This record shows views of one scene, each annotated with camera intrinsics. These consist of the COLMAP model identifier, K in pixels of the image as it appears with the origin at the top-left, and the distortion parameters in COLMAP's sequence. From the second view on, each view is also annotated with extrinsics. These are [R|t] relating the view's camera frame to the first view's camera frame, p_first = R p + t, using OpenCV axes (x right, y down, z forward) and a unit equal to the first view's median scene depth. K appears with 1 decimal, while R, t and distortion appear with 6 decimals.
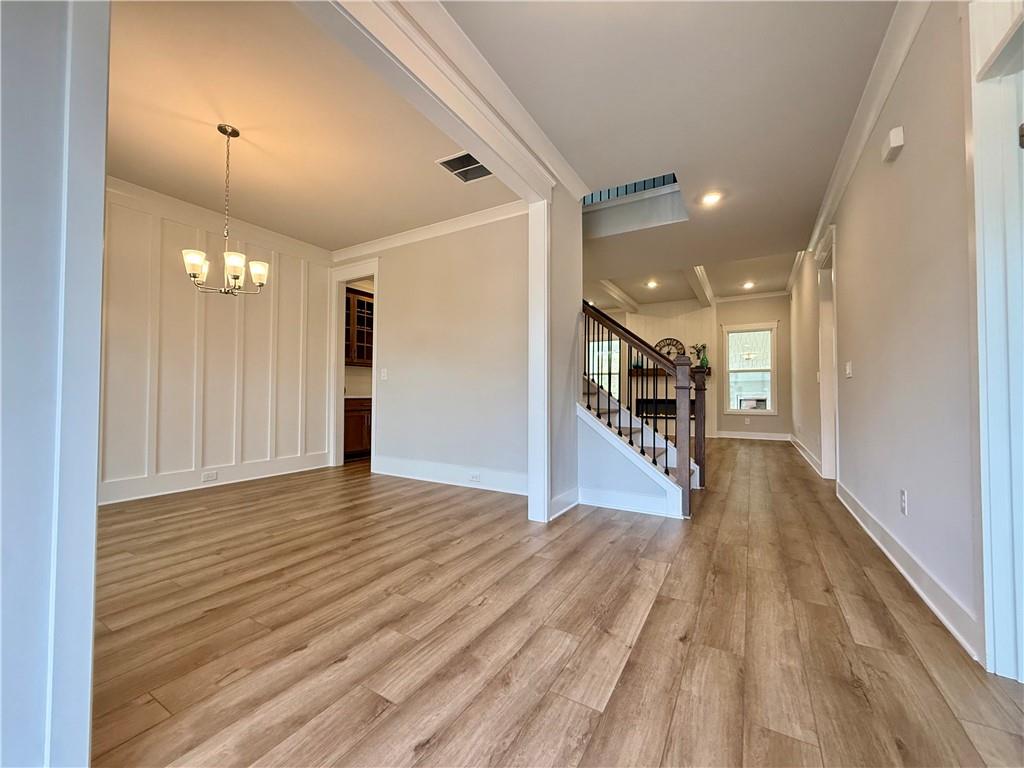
lens RADIAL K [[406.6, 0, 504.1], [0, 406.6, 381.1], [0, 0, 1]] dist [-0.001492, 0.000178]
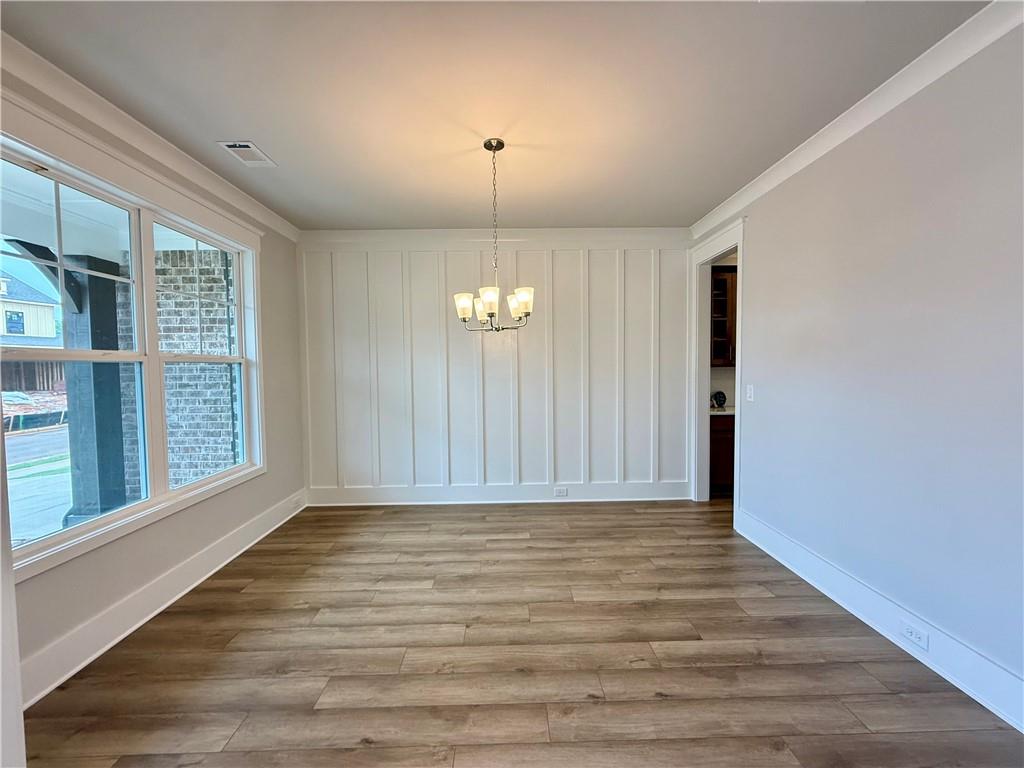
lens RADIAL K [[406.6, 0, 508.9], [0, 406.6, 382.7], [0, 0, 1]] dist [-0.001492, 0.000178]
pose [[0.535742, 0.021281, -0.844114, 0.093223], [0.041506, 0.997810, 0.051499, -0.138717], [0.843361, -0.062626, 0.533685, 0.502393]]
